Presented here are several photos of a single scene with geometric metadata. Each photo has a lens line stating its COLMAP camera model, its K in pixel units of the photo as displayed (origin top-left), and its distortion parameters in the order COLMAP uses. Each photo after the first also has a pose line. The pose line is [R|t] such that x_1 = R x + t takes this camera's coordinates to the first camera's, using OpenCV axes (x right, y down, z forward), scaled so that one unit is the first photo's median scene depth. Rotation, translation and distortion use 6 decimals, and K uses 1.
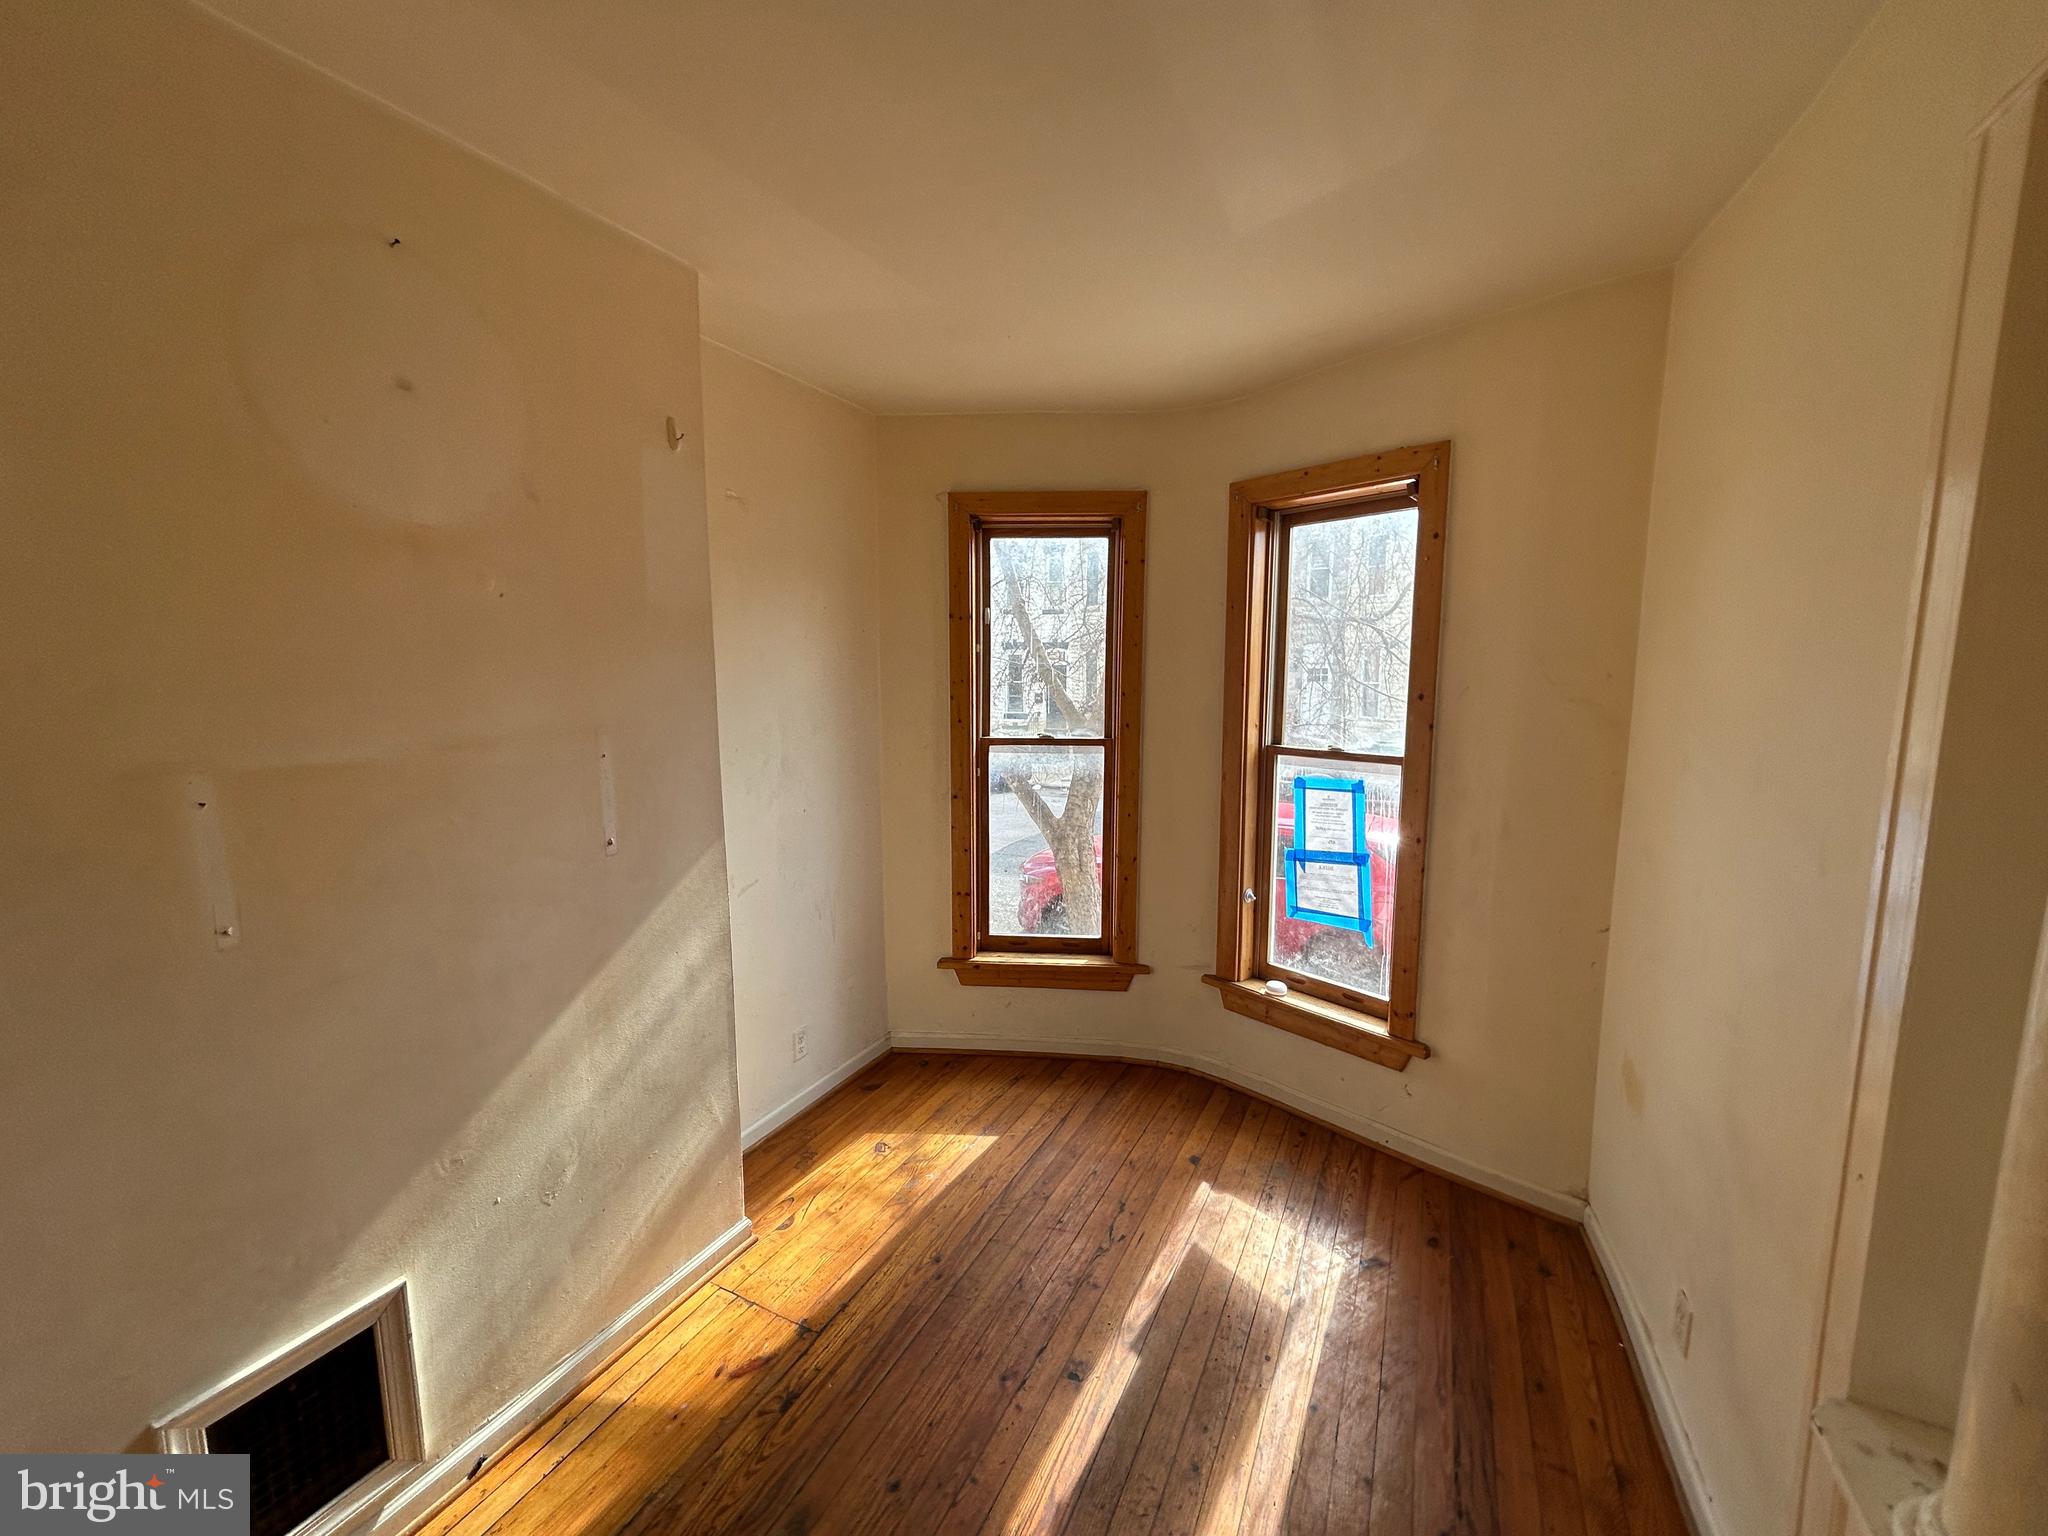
lens RADIAL K [[820.7, 0, 1030.7], [0, 820.7, 768.6], [0, 0, 1]] dist [0.002571, -0.000159]
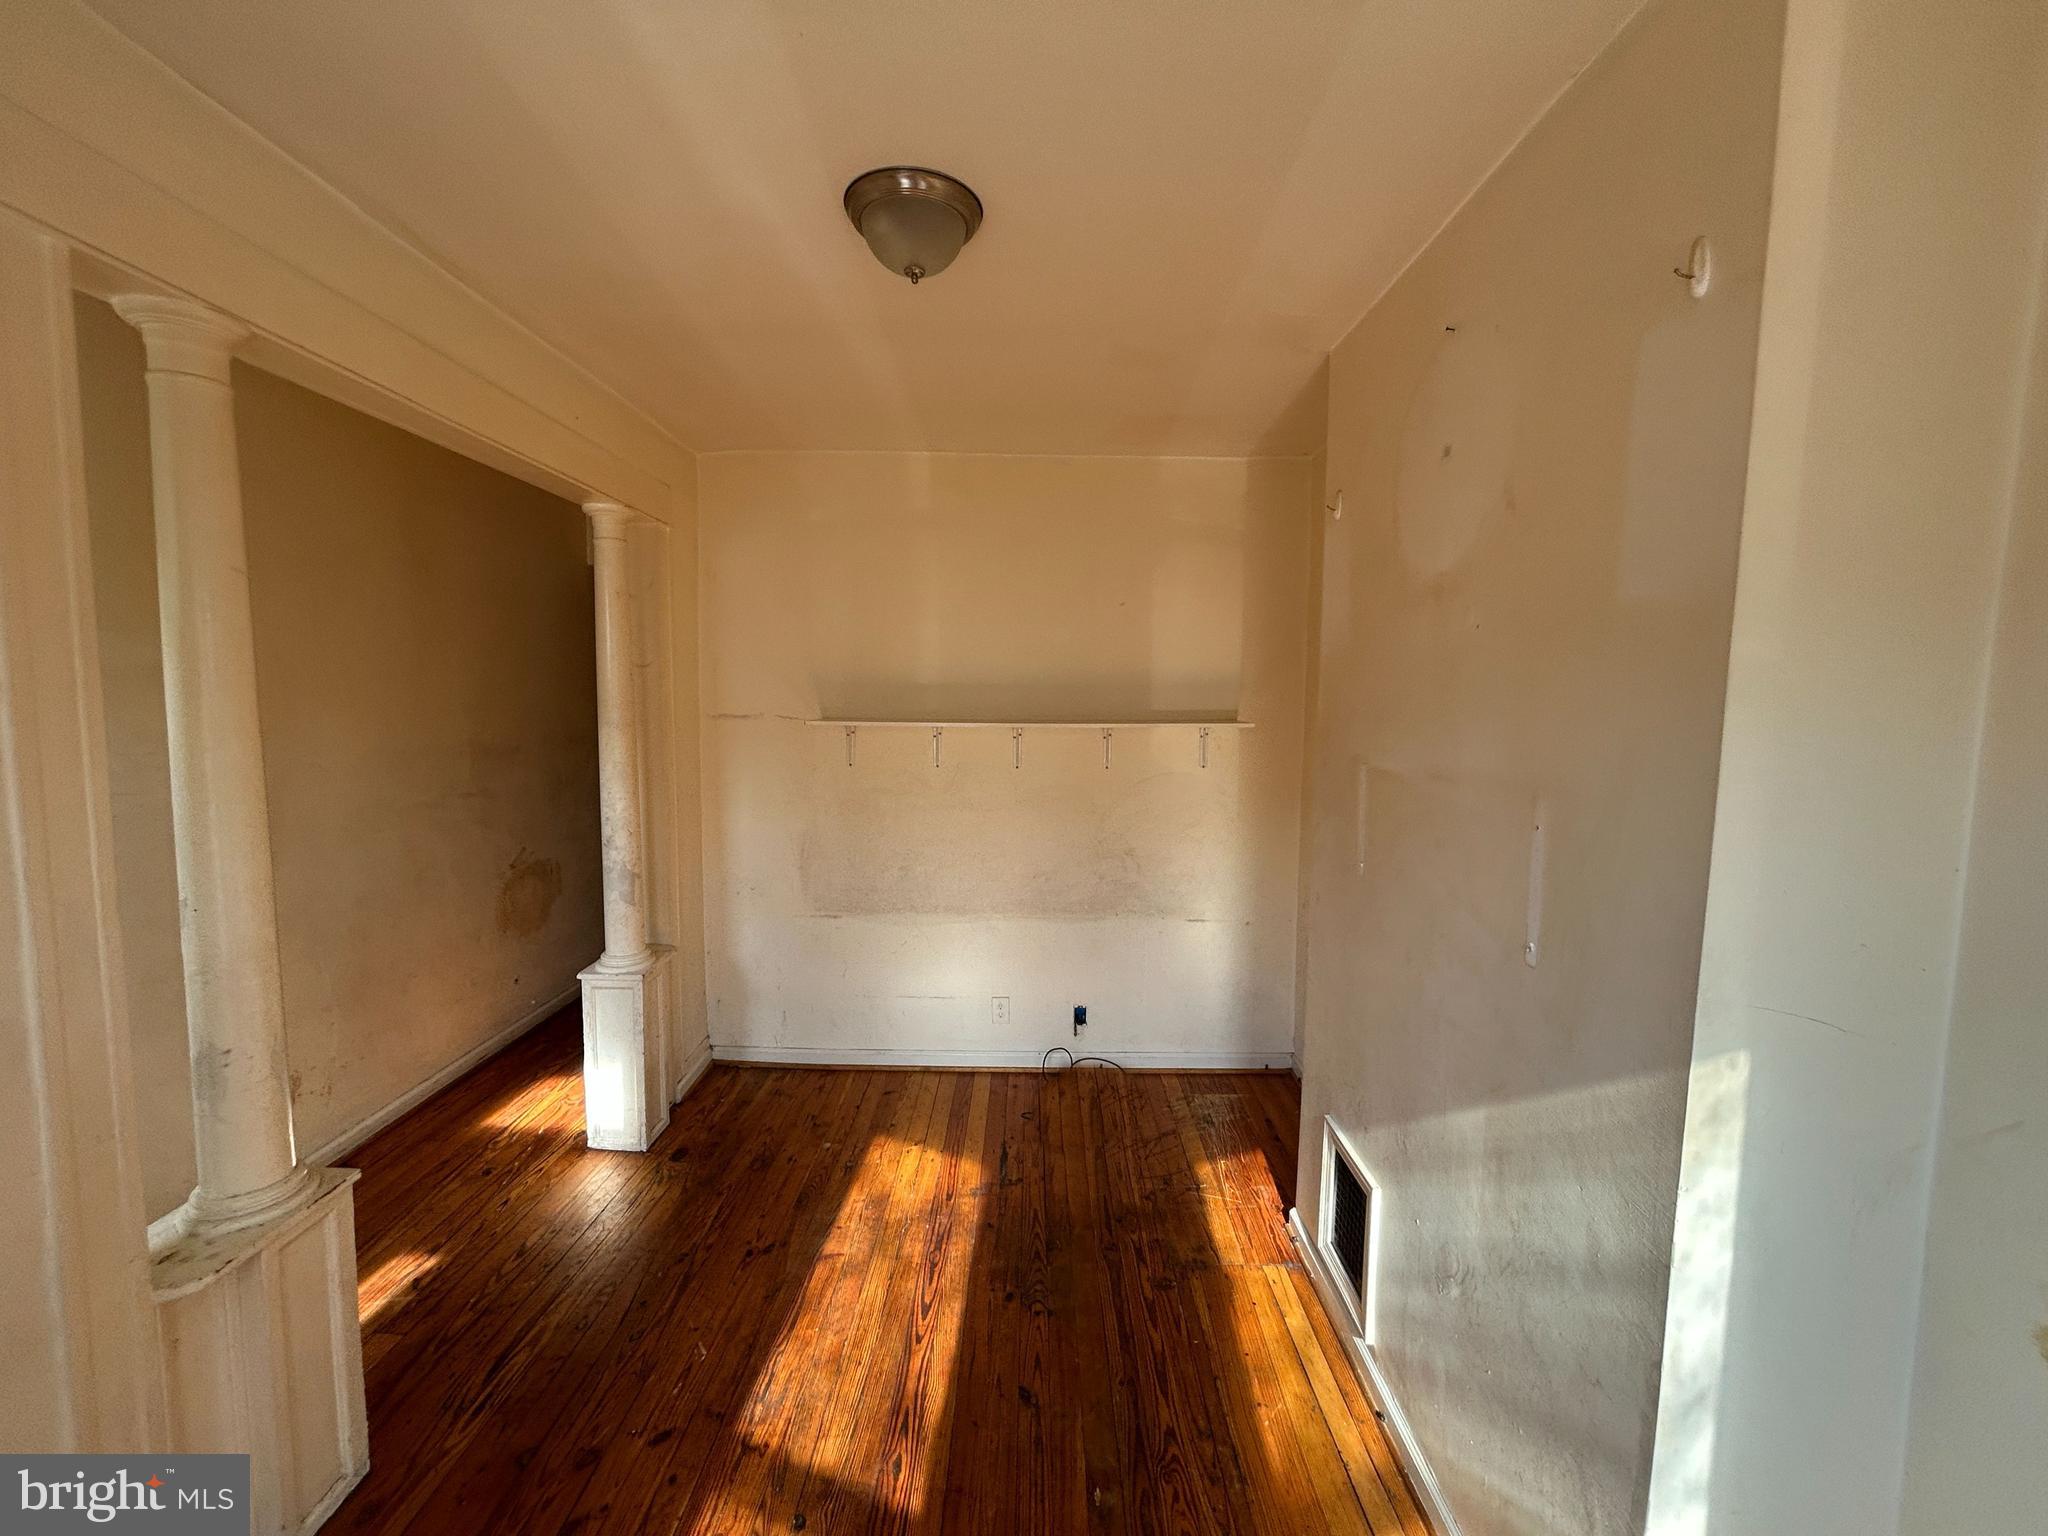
lens RADIAL K [[820.7, 0, 1002.3], [0, 820.7, 764.8], [0, 0, 1]] dist [0.002571, -0.000159]
pose [[-0.905266, 0.027646, -0.423945, 0.165605], [-0.068874, 0.975130, 0.210658, -0.145854], [0.419226, 0.219901, -0.880848, 1.094745]]
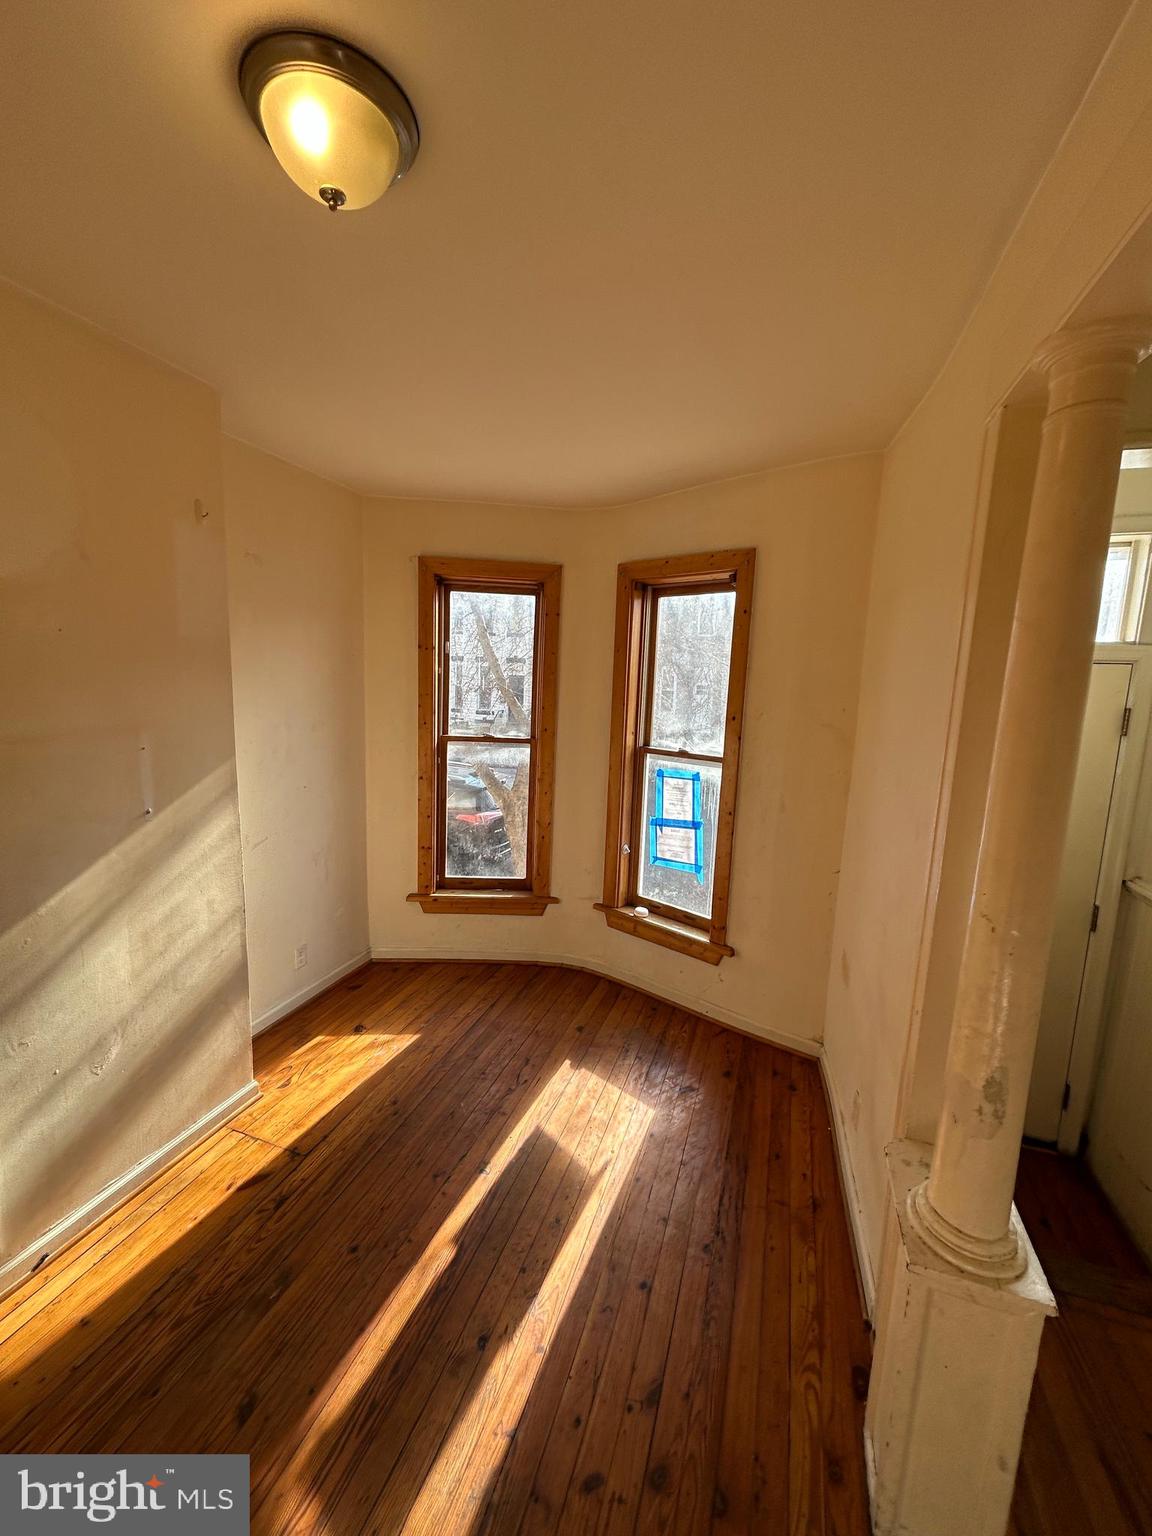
lens RADIAL K [[615.5, 0, 581.5], [0, 615.5, 767.8], [0, 0, 1]] dist [0.002571, -0.000159]
pose [[0.990890, 0.018510, 0.133398, 0.051307], [-0.021768, 0.999498, 0.023007, -0.016880], [-0.132905, -0.025701, 0.990796, -0.087804]]
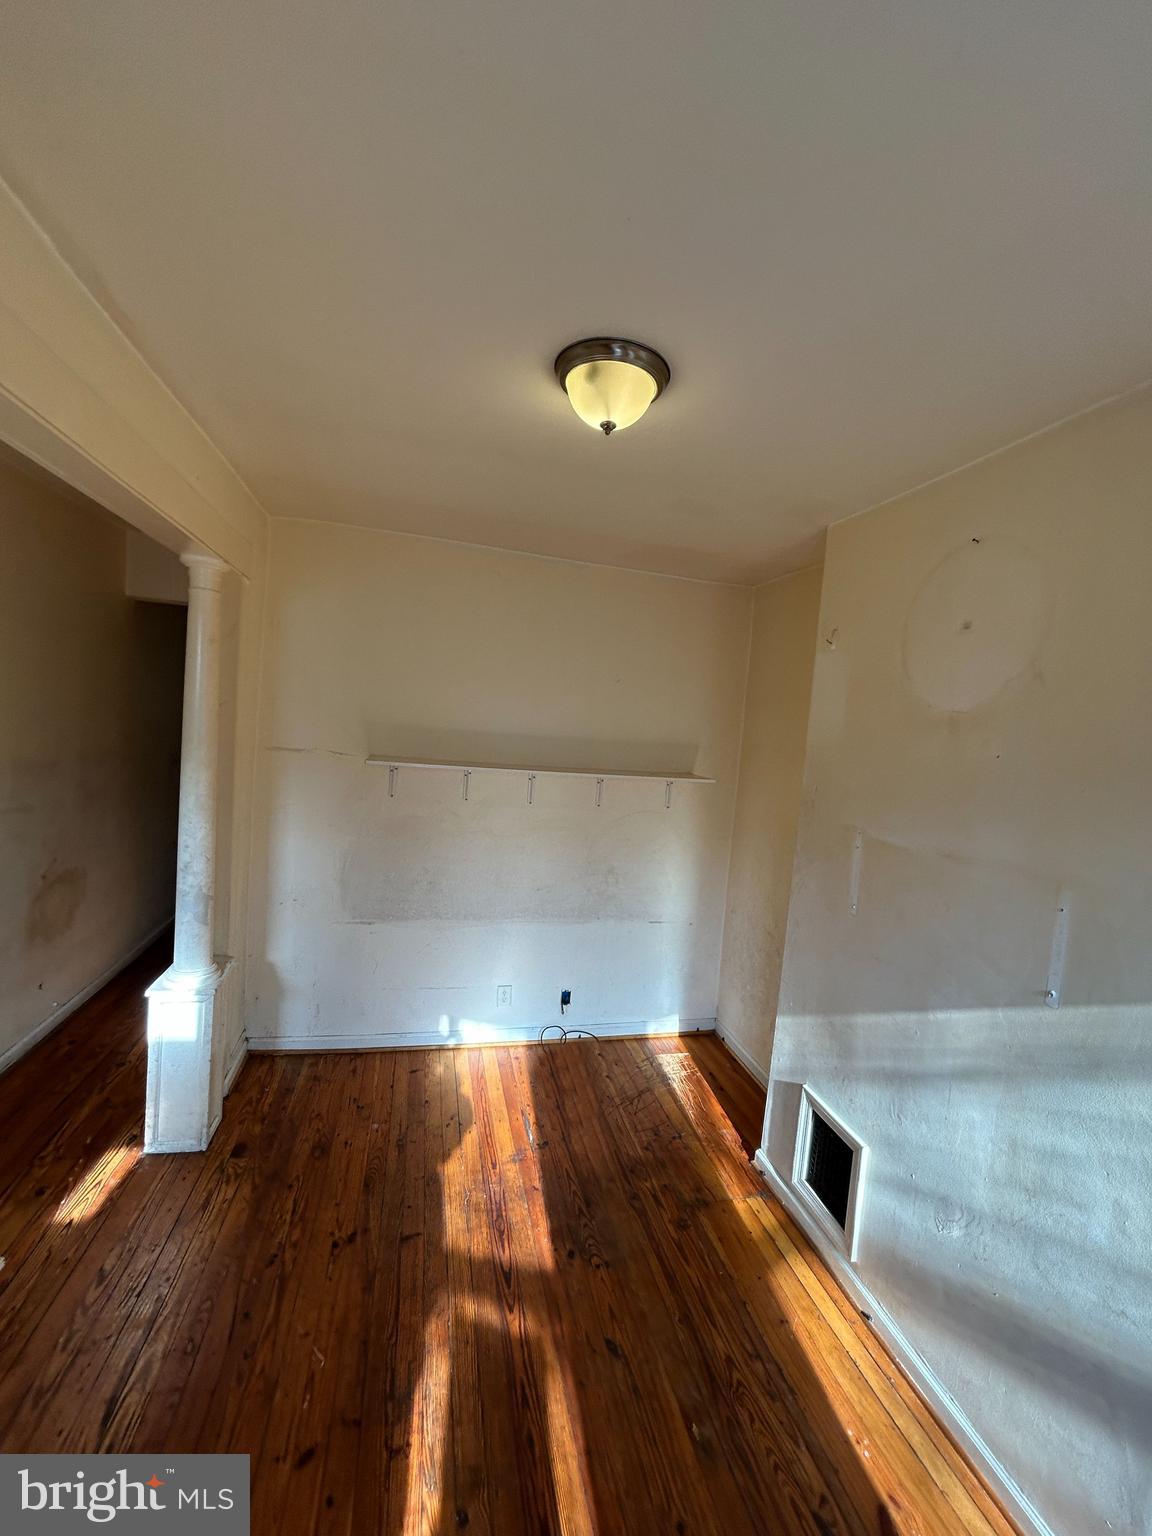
lens RADIAL K [[615.5, 0, 572.6], [0, 615.5, 769.6], [0, 0, 1]] dist [0.002571, -0.000159]
pose [[-0.767791, -0.017310, -0.640466, 0.343019], [-0.167286, 0.970376, 0.174316, -0.166705], [0.618476, 0.240980, -0.747942, 0.886241]]
